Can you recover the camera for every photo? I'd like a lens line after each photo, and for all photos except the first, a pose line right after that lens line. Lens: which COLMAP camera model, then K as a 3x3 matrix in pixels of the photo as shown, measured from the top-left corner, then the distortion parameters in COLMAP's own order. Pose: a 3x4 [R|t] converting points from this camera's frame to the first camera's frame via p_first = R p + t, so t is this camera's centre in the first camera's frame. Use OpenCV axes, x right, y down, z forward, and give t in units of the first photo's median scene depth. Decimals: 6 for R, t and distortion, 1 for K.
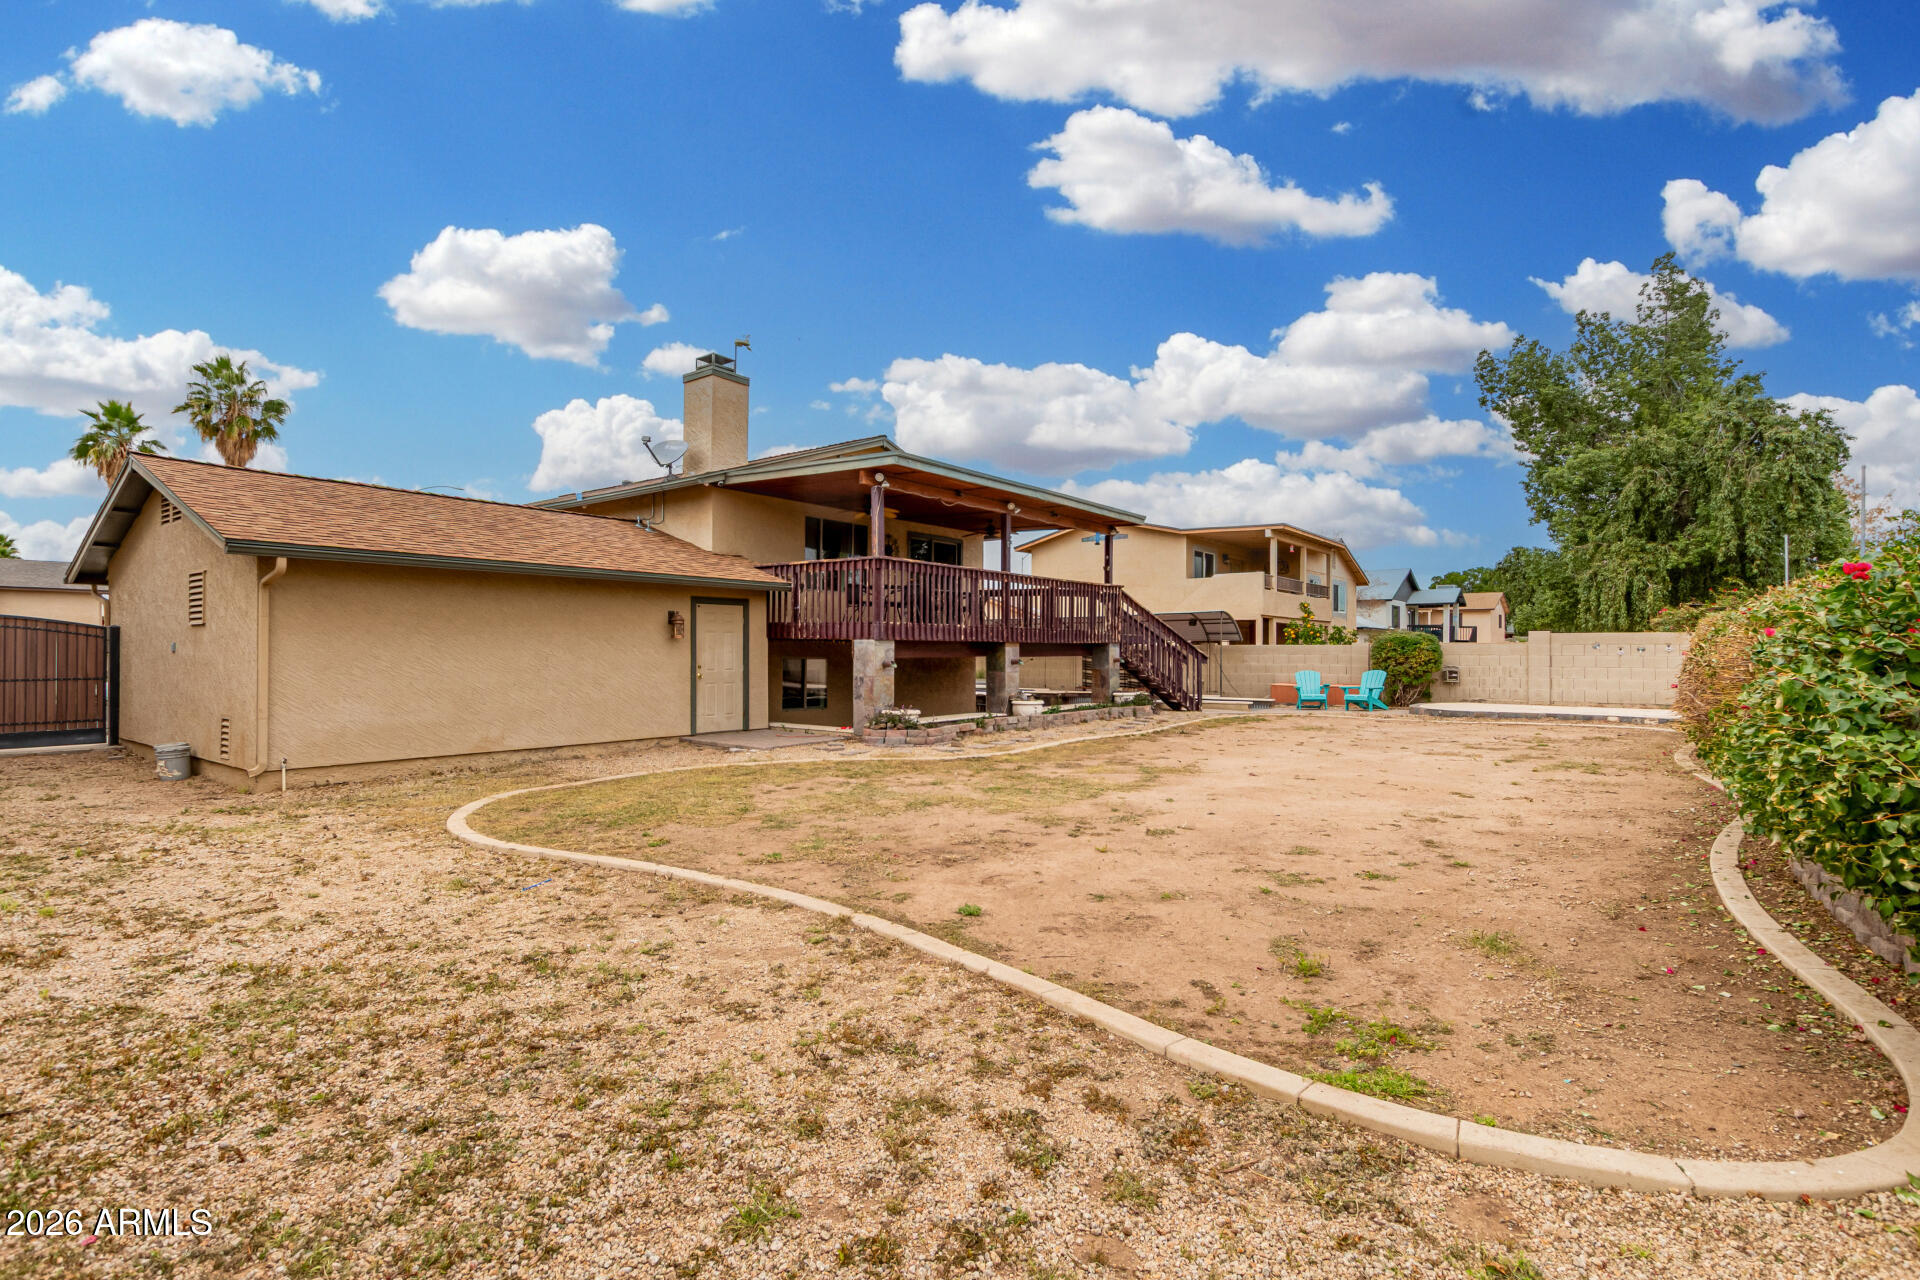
lens RADIAL K [[917.8, 0, 959.9], [0, 917.8, 646.1], [0, 0, 1]] dist [-0.000837, -0.001241]
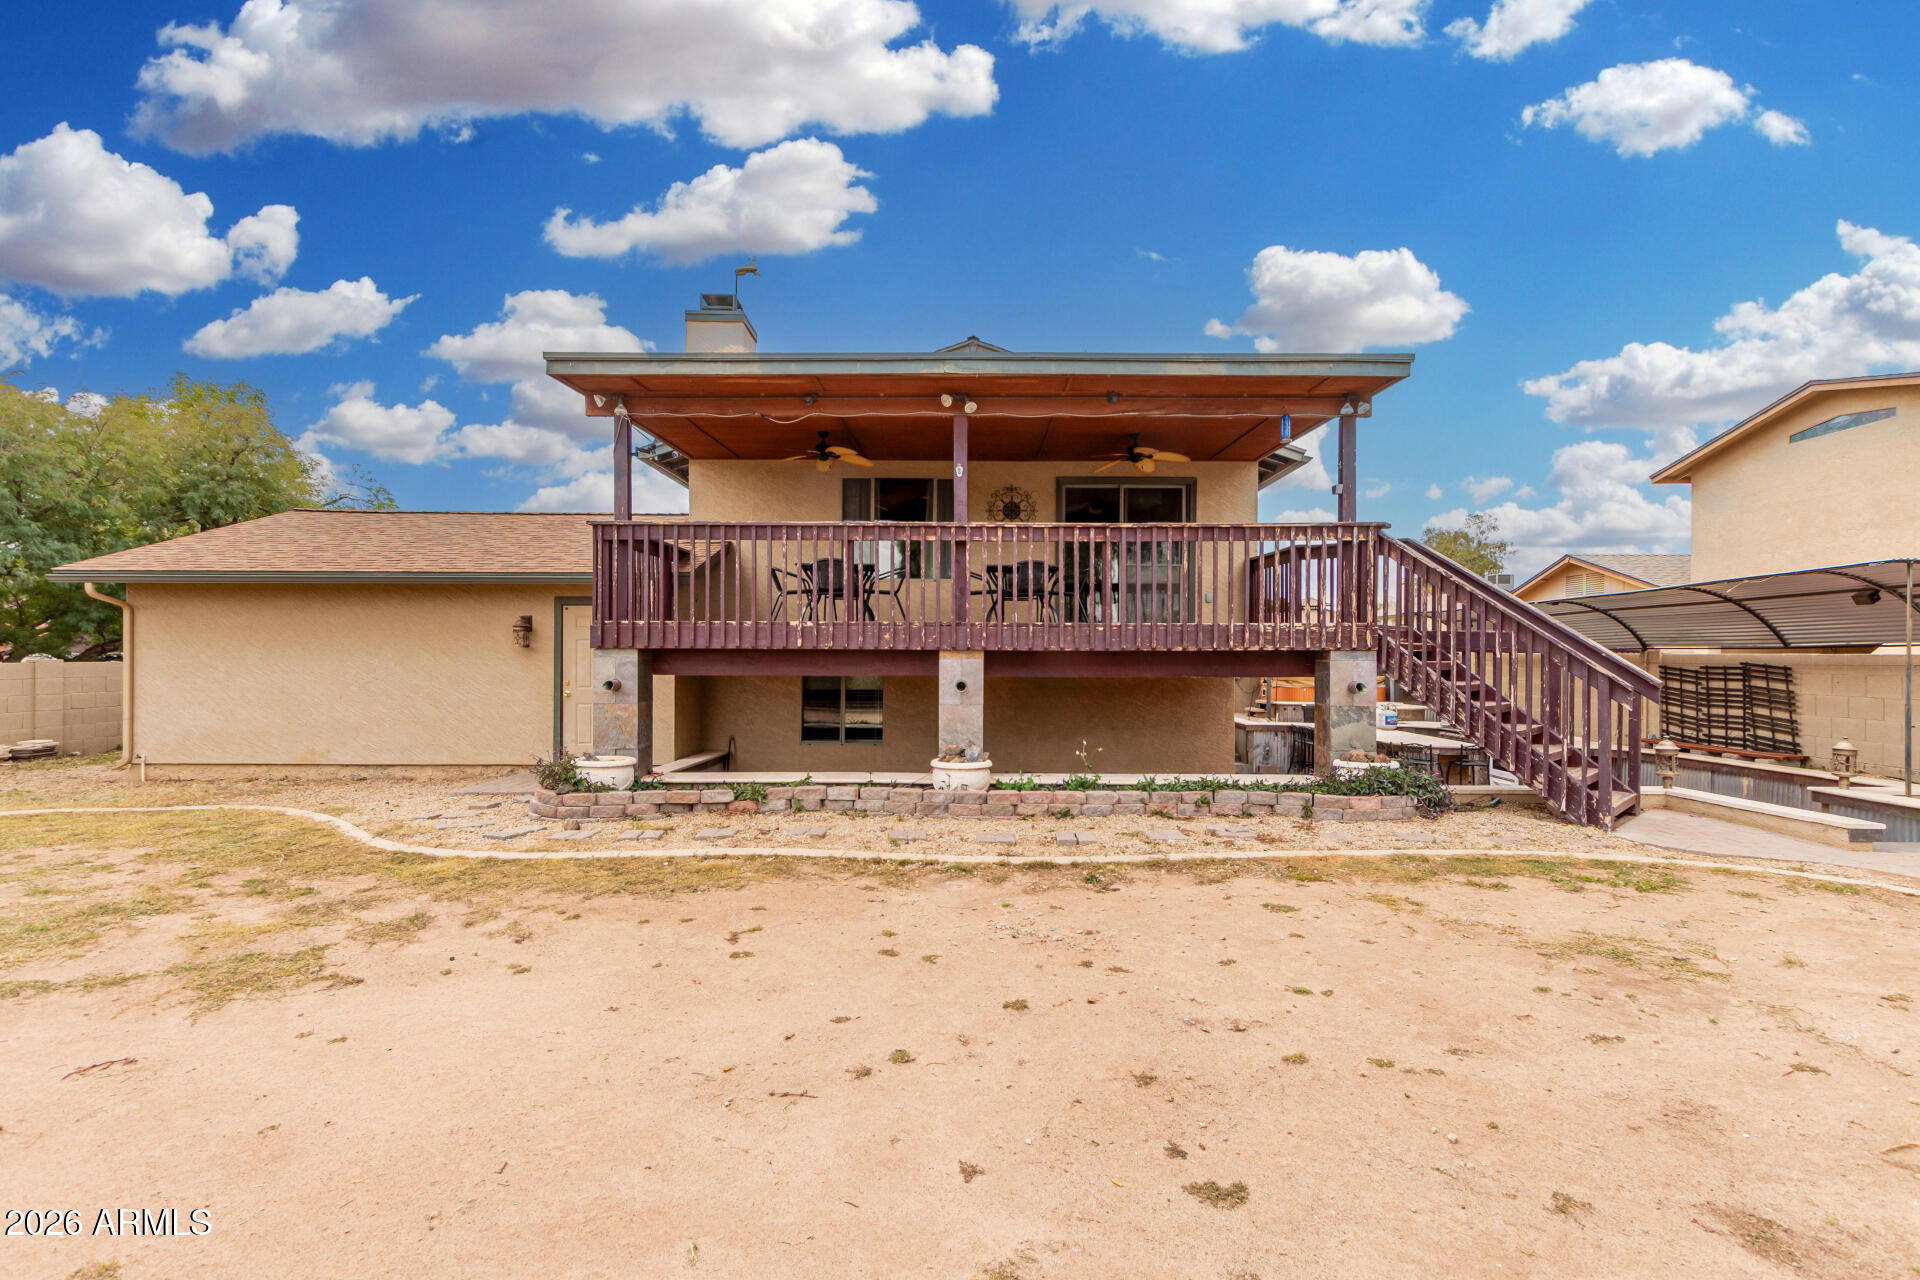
lens RADIAL K [[917.8, 0, 960.8], [0, 917.8, 645.1], [0, 0, 1]] dist [-0.000837, -0.001241]
pose [[0.606903, -0.008591, -0.794729, 0.472294], [0.004781, 0.999963, -0.007159, -0.002580], [0.794761, 0.000545, 0.606922, 0.632468]]
